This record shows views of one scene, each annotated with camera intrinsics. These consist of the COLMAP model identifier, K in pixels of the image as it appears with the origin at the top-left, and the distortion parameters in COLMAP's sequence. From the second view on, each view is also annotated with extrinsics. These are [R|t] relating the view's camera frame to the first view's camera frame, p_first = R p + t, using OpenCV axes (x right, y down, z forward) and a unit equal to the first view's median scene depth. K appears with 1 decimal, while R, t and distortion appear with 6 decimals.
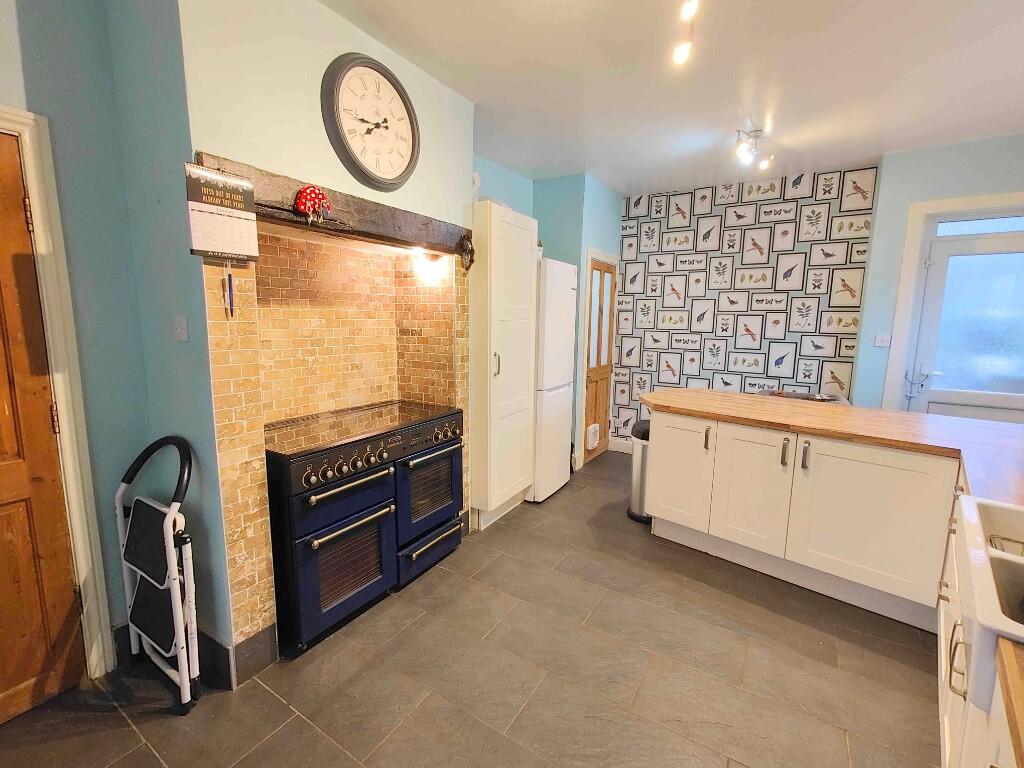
lens RADIAL K [[450.5, 0, 505.8], [0, 450.5, 378.8], [0, 0, 1]] dist [0.008171, -0.001076]
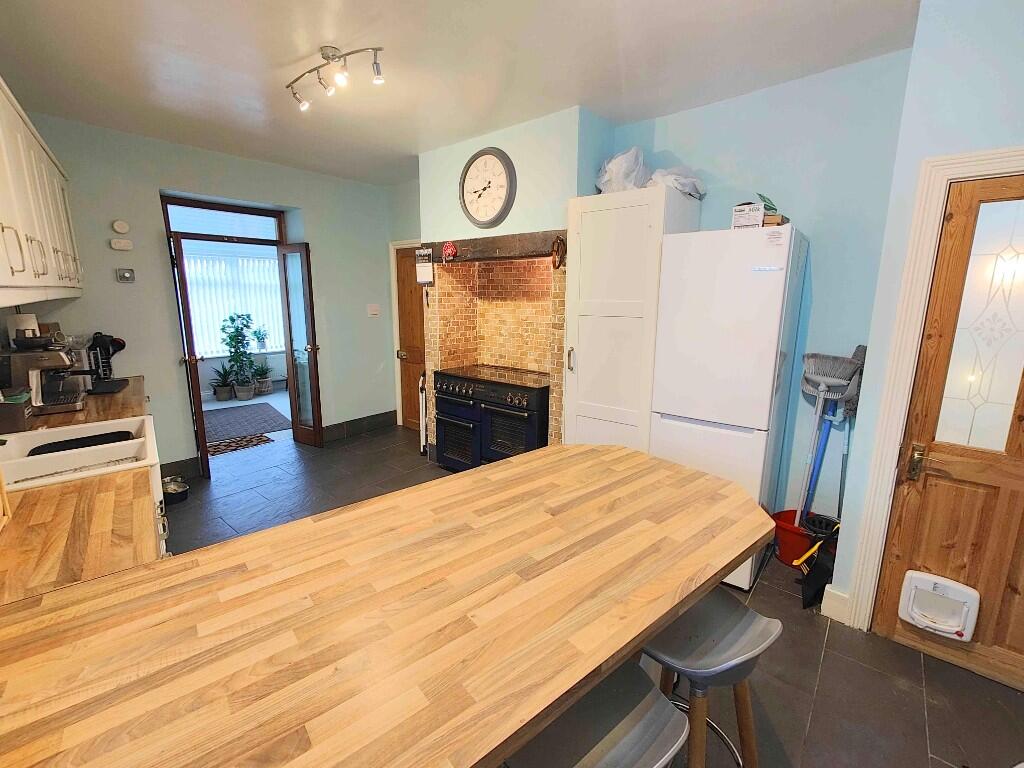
lens RADIAL K [[450.5, 0, 513.3], [0, 450.5, 376.3], [0, 0, 1]] dist [0.008171, -0.001076]
pose [[-0.115521, 0.170497, -0.978563, 0.718280], [-0.143629, 0.971938, 0.186299, -0.119389], [0.982866, 0.162072, -0.087791, 0.702060]]
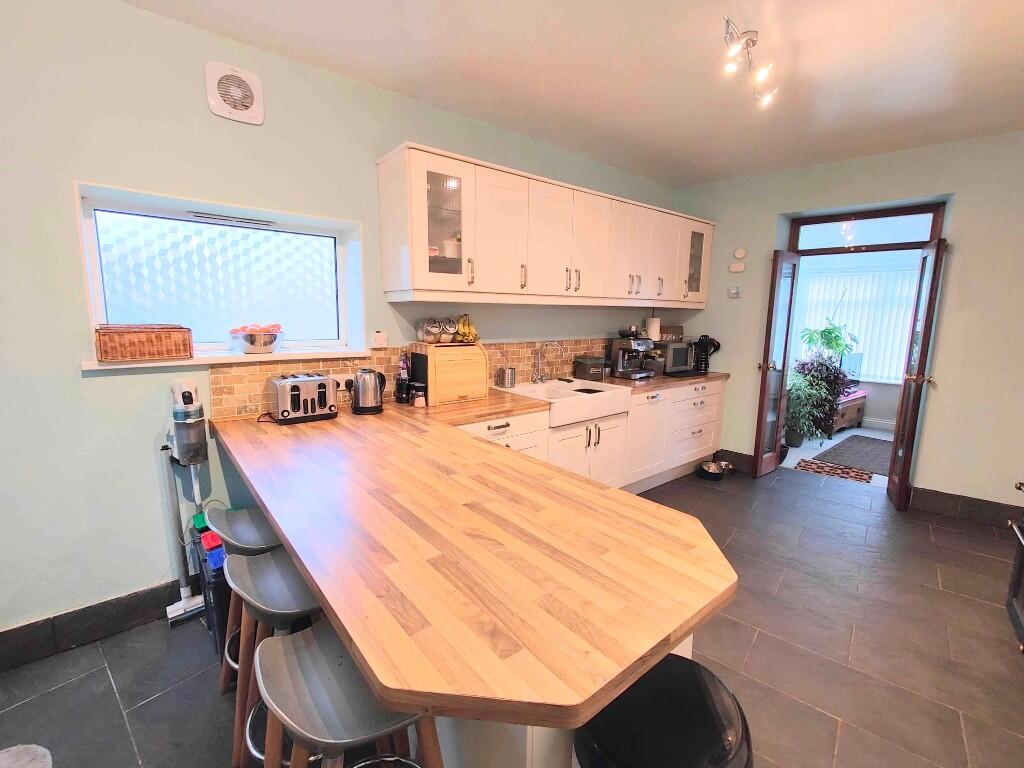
lens RADIAL K [[450.5, 0, 509.2], [0, 450.5, 375.7], [0, 0, 1]] dist [0.008171, -0.001076]
pose [[-0.991609, -0.042226, 0.122185, 0.329154], [-0.007331, 0.961998, 0.272956, -0.136939], [-0.129068, 0.269770, -0.954236, 1.002059]]
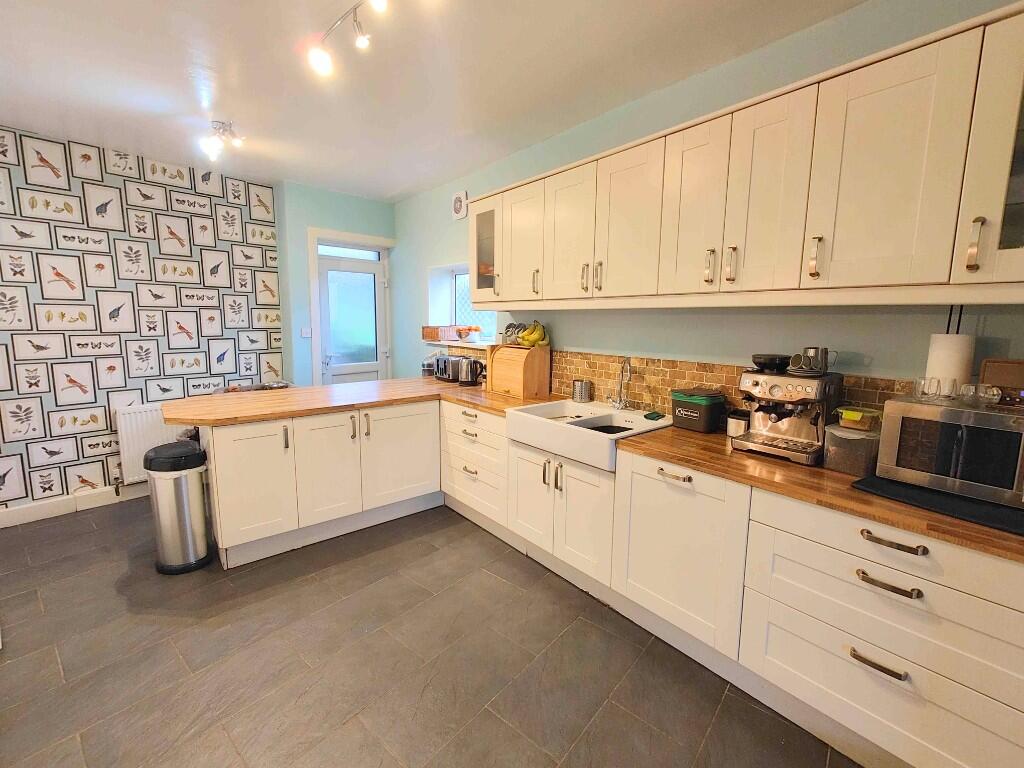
lens RADIAL K [[450.5, 0, 512.1], [0, 450.5, 381.0], [0, 0, 1]] dist [0.008171, -0.001076]
pose [[0.129215, -0.148729, 0.980399, -0.301775], [0.127427, 0.982981, 0.132326, -0.040061], [-0.983395, 0.107831, 0.145968, 0.232061]]
